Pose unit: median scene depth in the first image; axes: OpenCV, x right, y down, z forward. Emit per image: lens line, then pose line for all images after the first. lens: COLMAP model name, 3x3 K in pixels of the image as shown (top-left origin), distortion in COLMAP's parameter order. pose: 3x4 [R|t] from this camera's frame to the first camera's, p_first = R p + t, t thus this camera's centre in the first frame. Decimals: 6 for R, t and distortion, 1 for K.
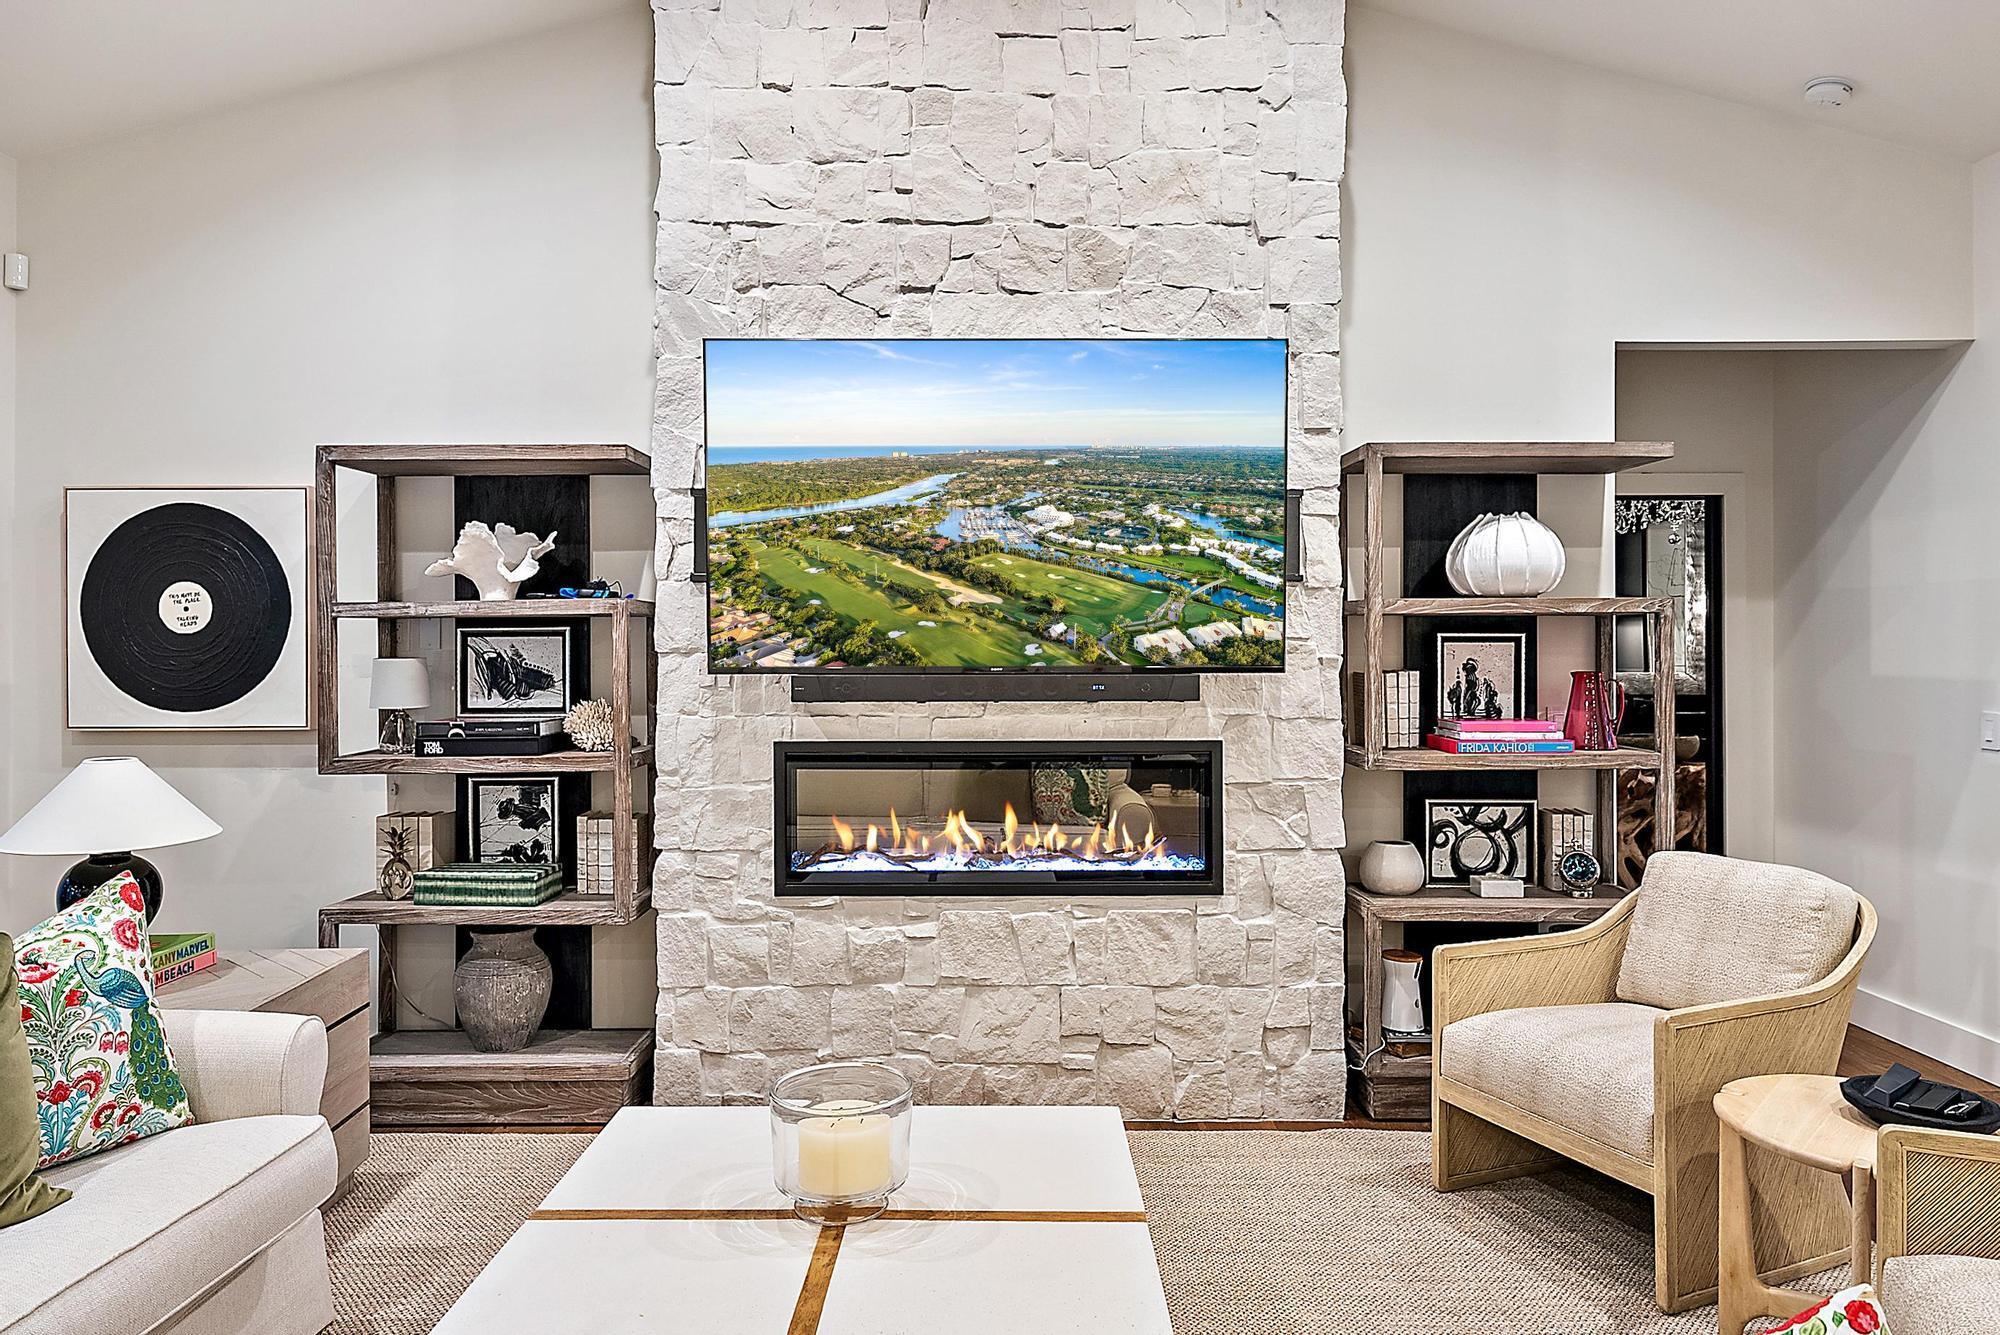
lens RADIAL K [[1288.8, 0, 1000.0], [0, 1288.8, 646.5], [0, 0, 1]] dist [0.001576, 0.000307]
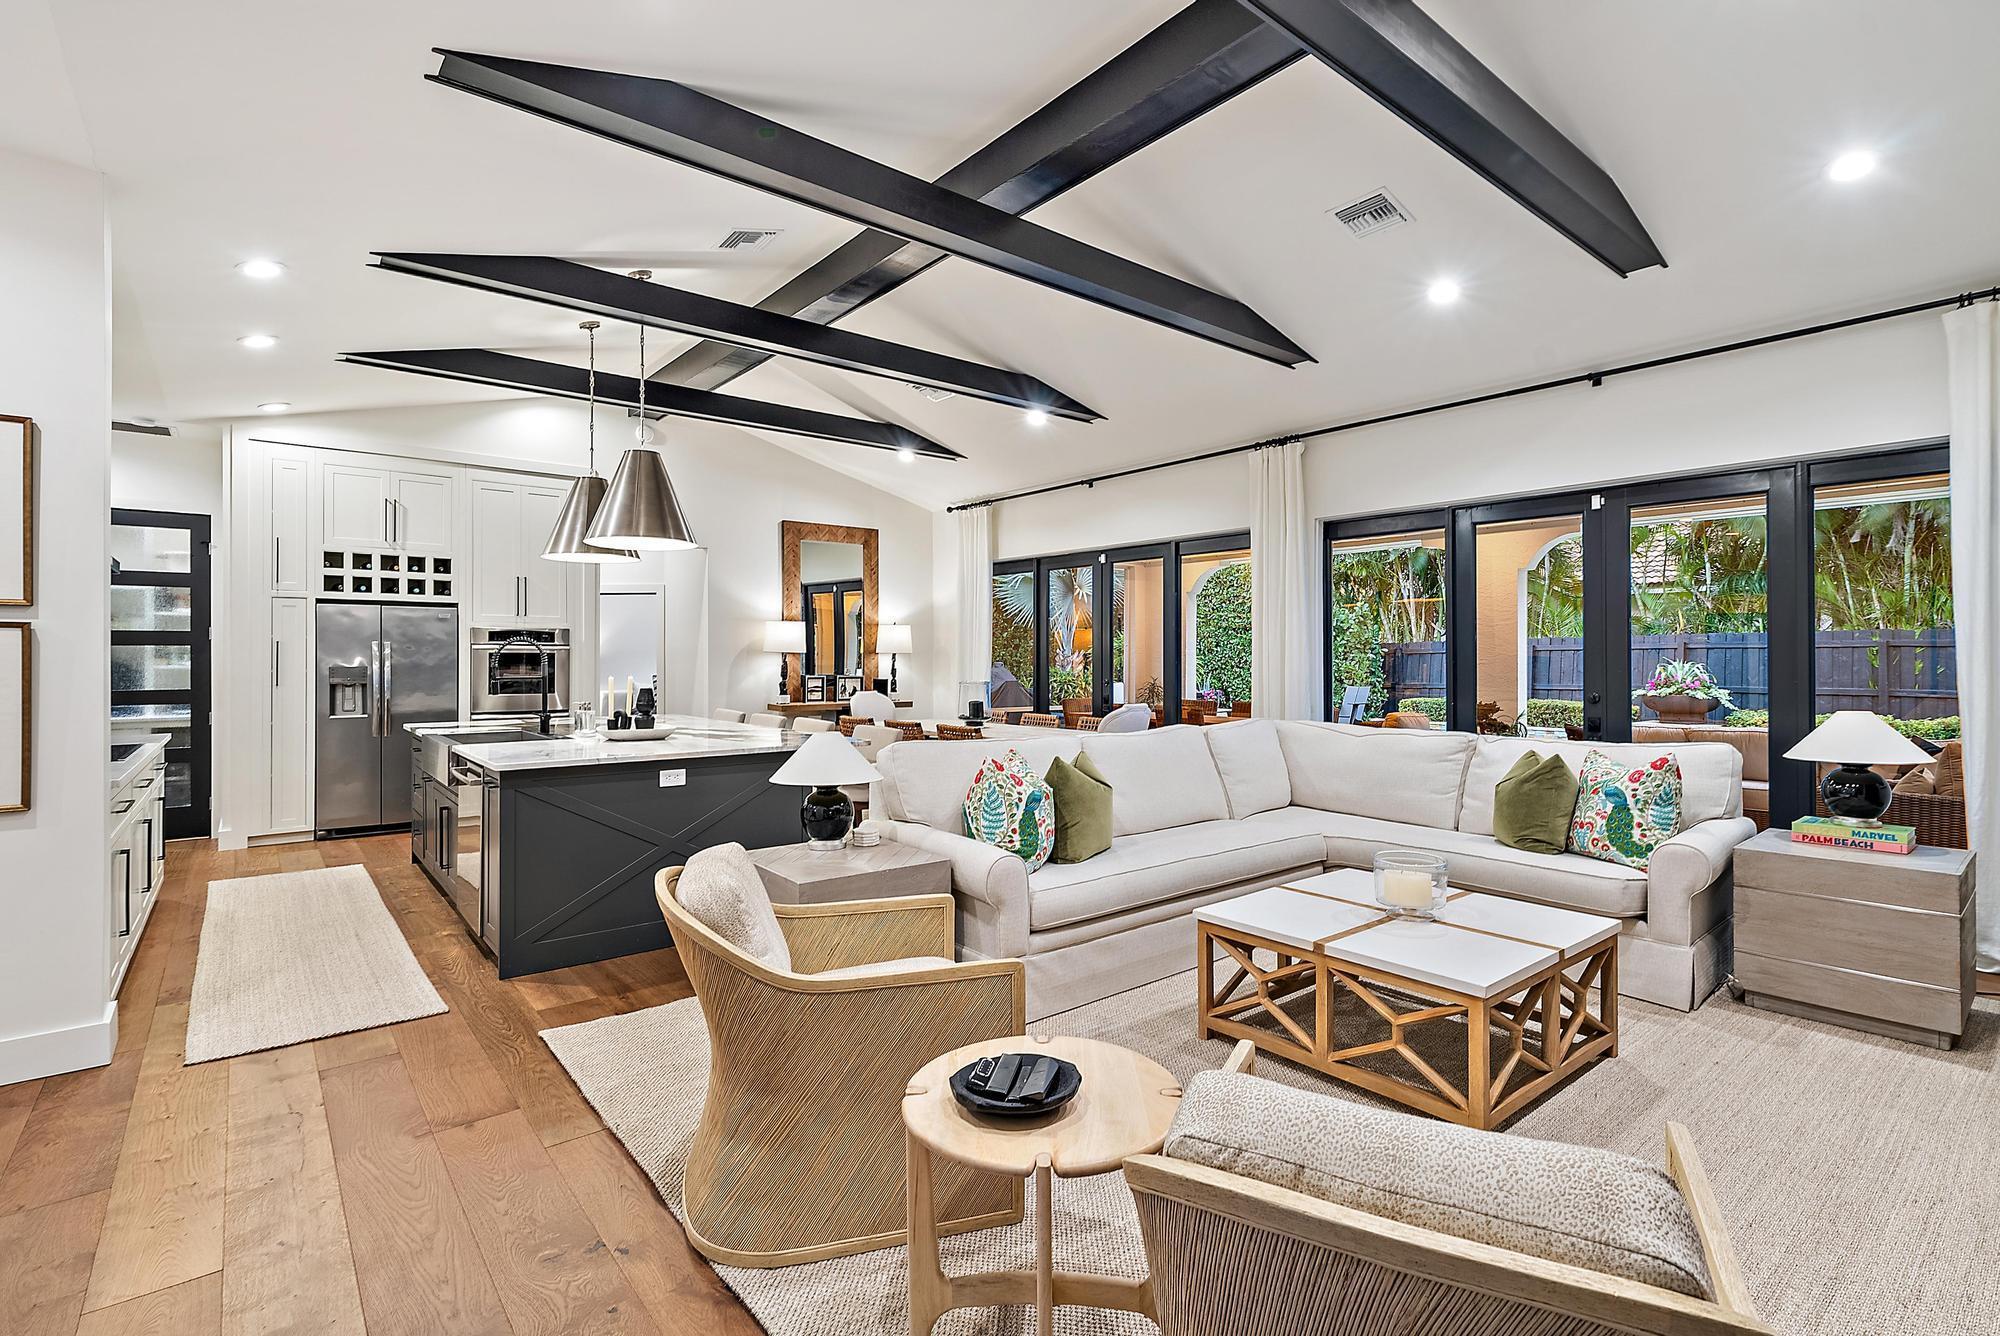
lens RADIAL K [[935.2, 0, 1006.7], [0, 935.2, 657.2], [0, 0, 1]] dist [0.002480, 0.000210]
pose [[-0.774342, 0.001344, -0.632766, 0.735242], [0.004756, 0.999982, -0.003695, 0.013047], [0.632749, -0.005871, -0.774335, 0.978446]]
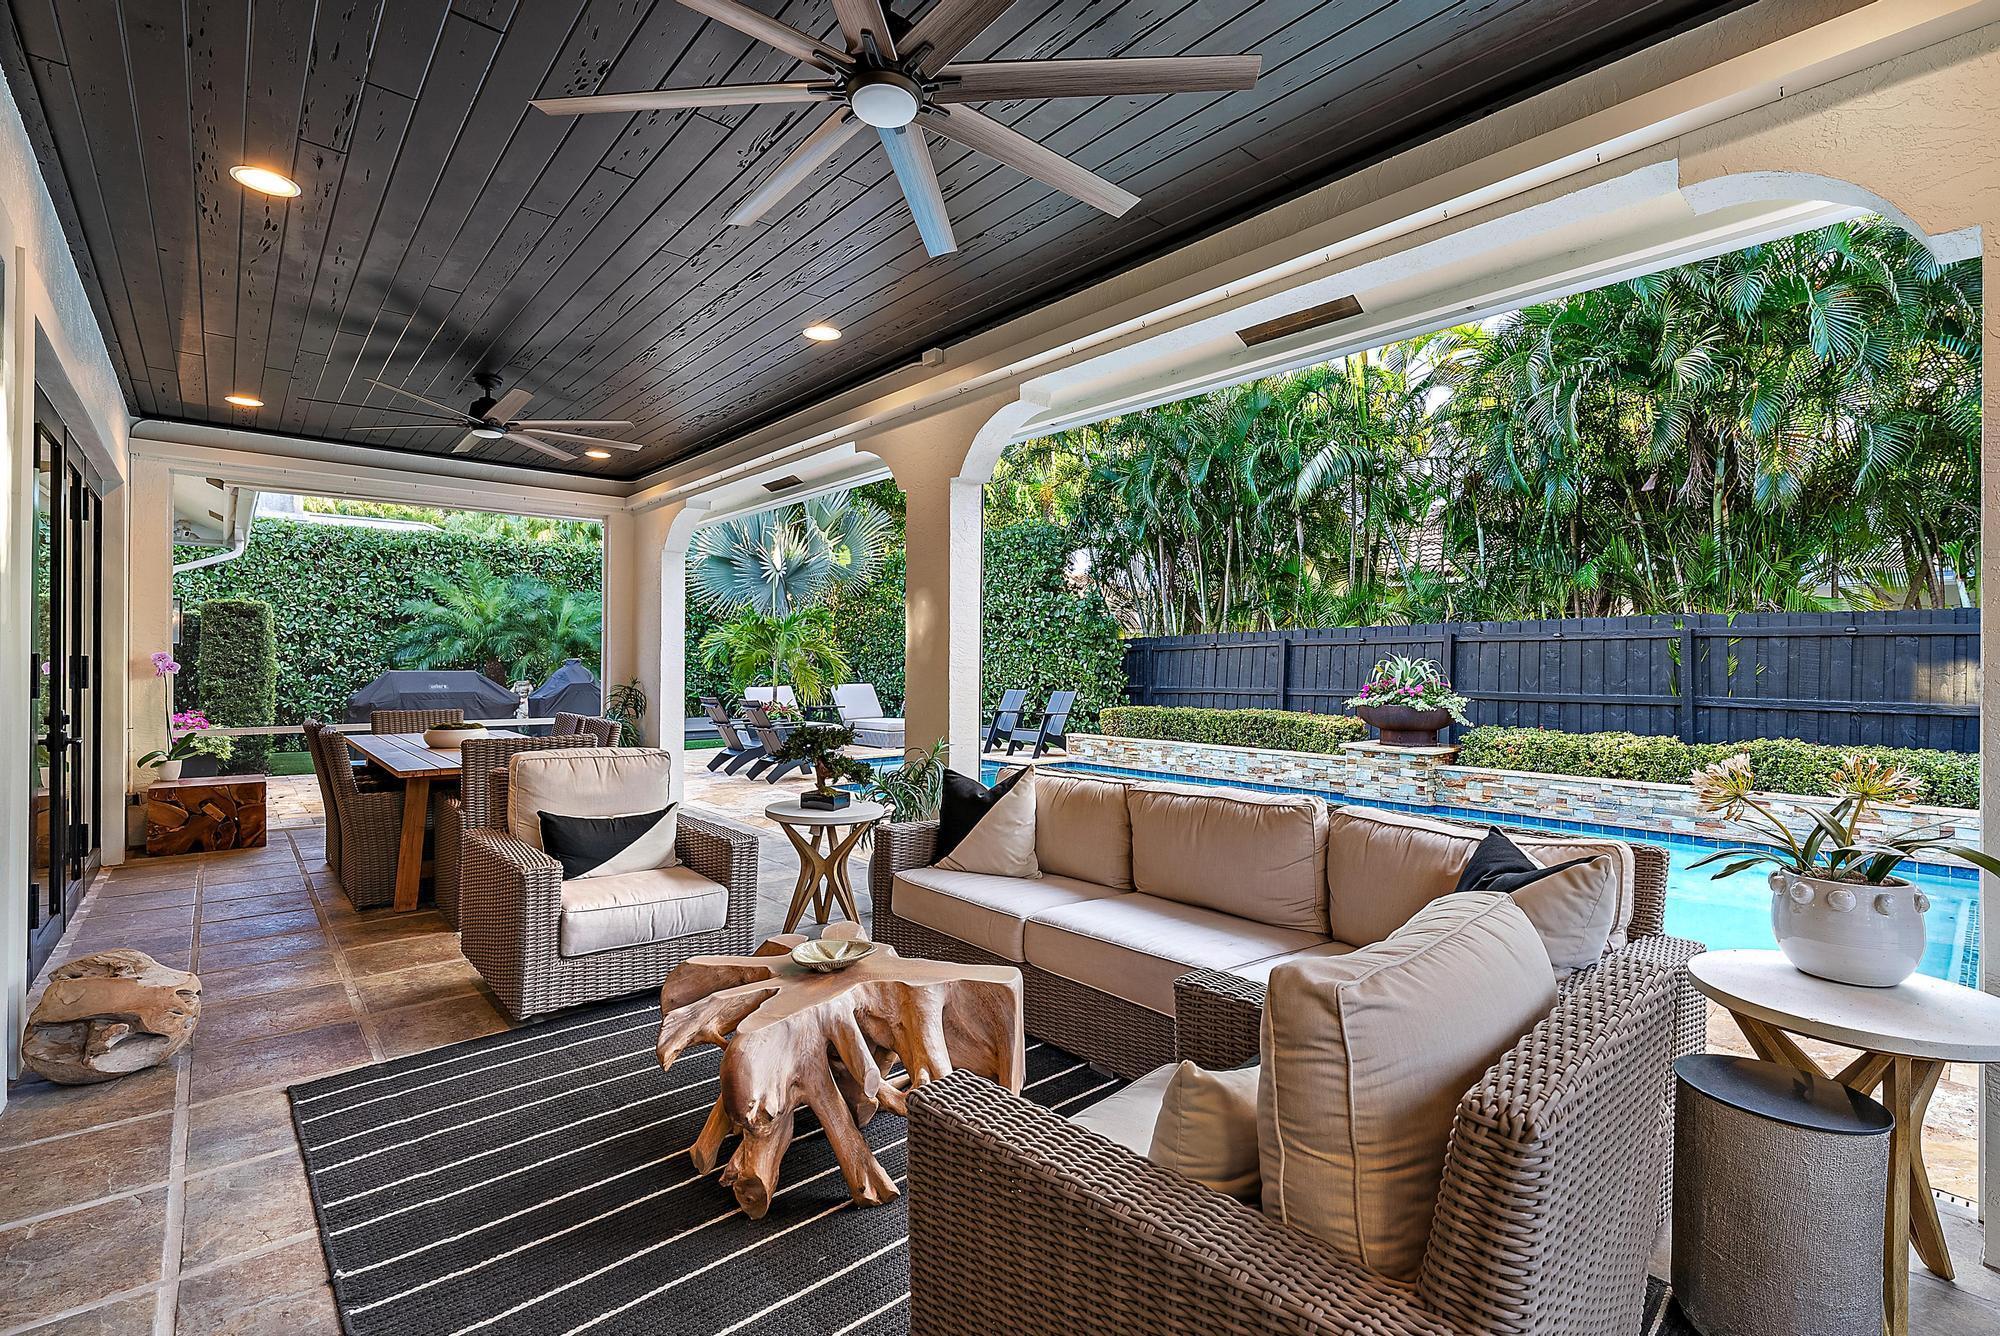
lens RADIAL K [[902.1, 0, 996.0], [0, 902.1, 666.5], [0, 0, 1]] dist [0.000575, -0.000176]
pose [[-0.755285, 0.003787, -0.655386, -1.020428], [0.001800, 0.999992, 0.003705, 0.041339], [0.655394, 0.001619, -0.755285, 0.952790]]
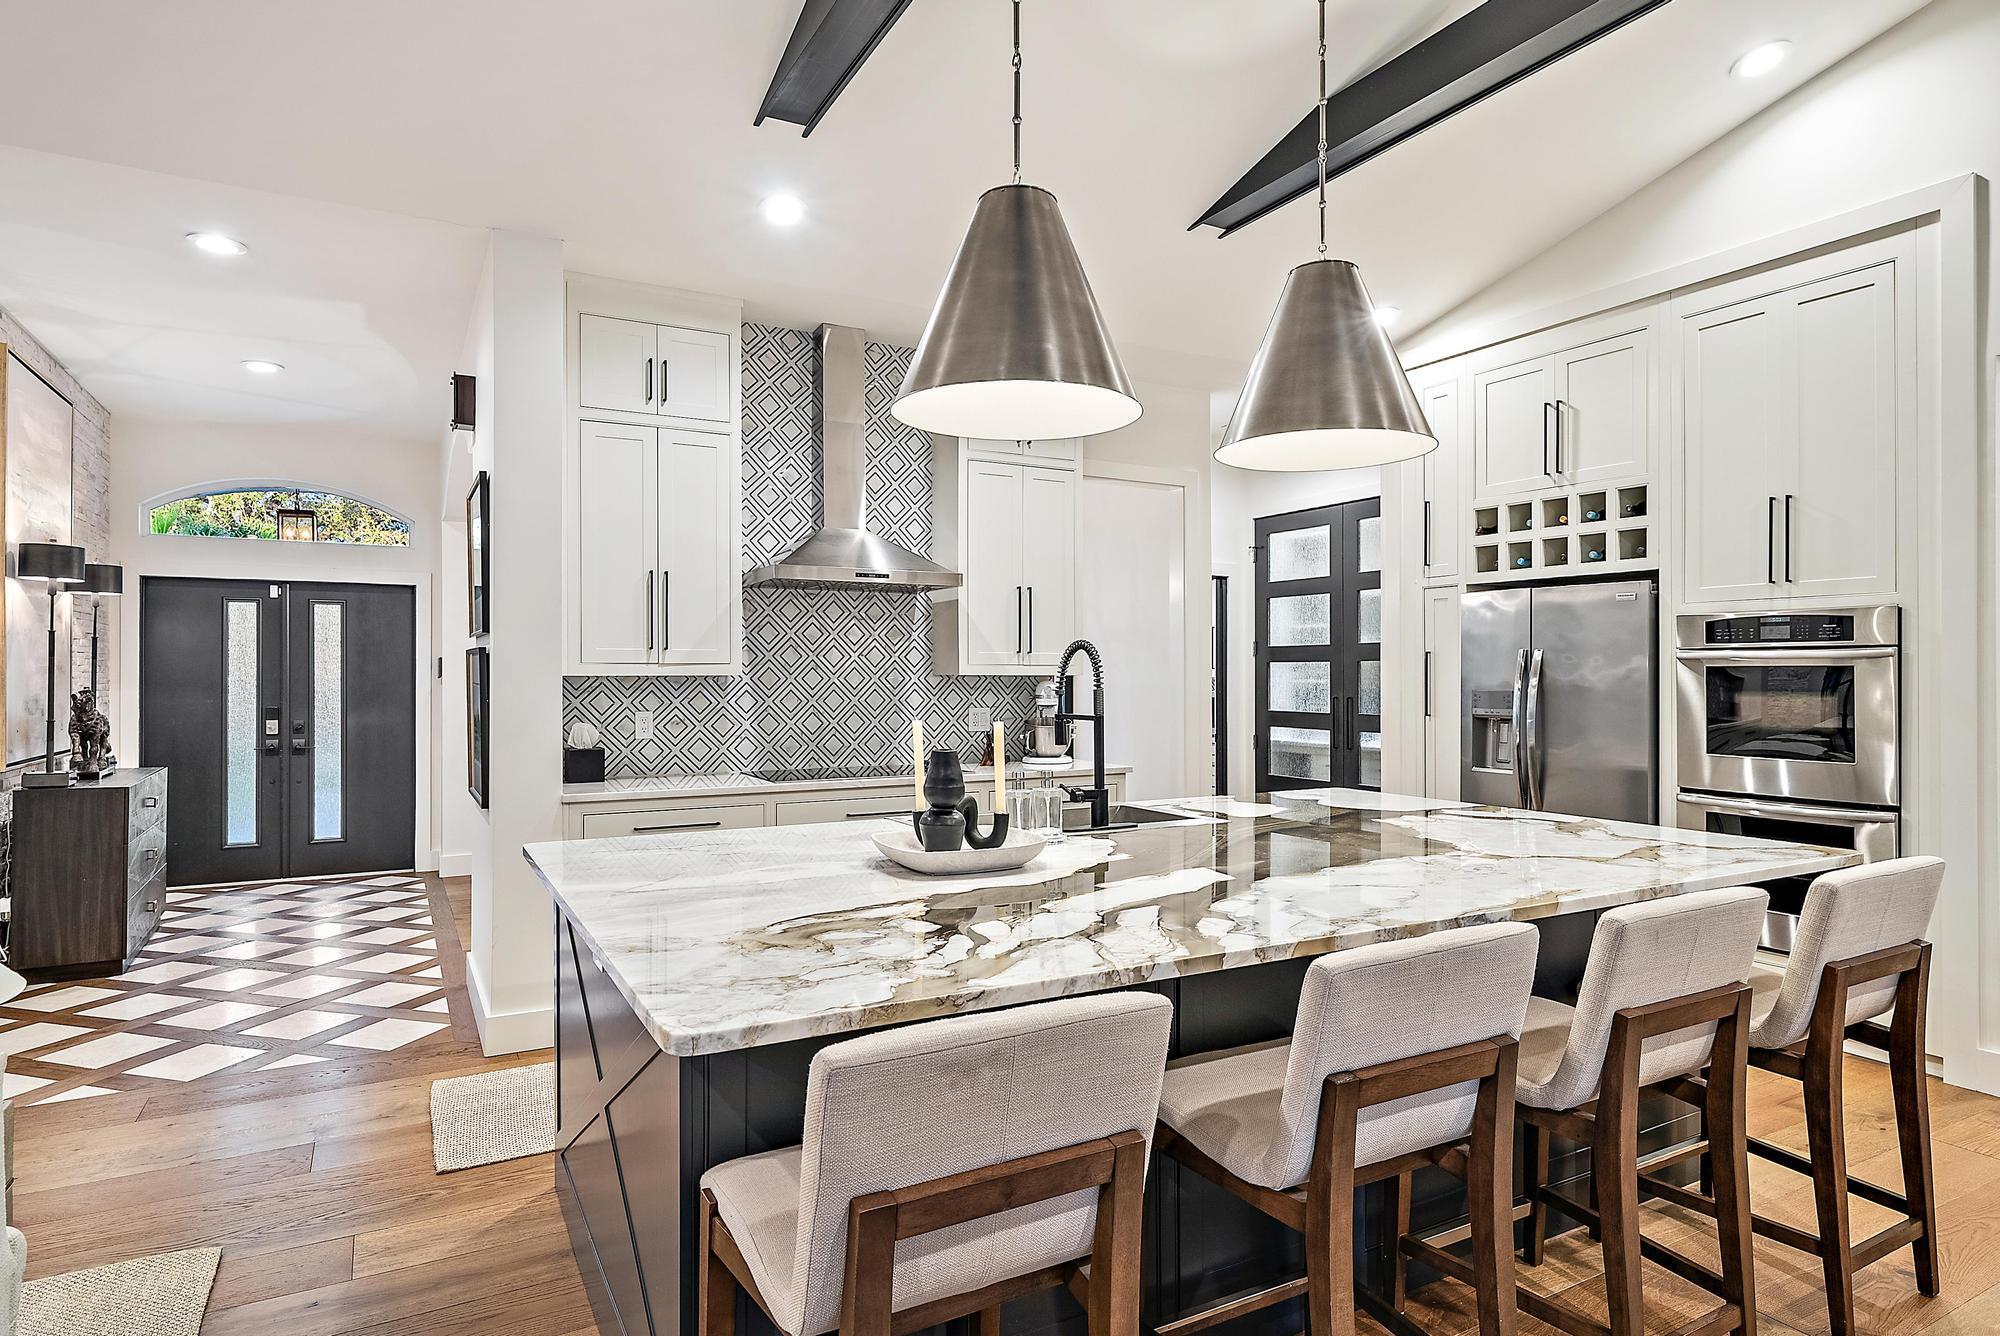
lens RADIAL K [[1106.7, 0, 1001.0], [0, 1106.7, 672.4], [0, 0, 1]] dist [-0.000301, -0.000493]
pose [[-0.482751, 0.002680, 0.875754, -0.305512], [-0.003261, 0.999983, -0.004858, 0.005500], [-0.875752, -0.005201, -0.482734, -0.066454]]
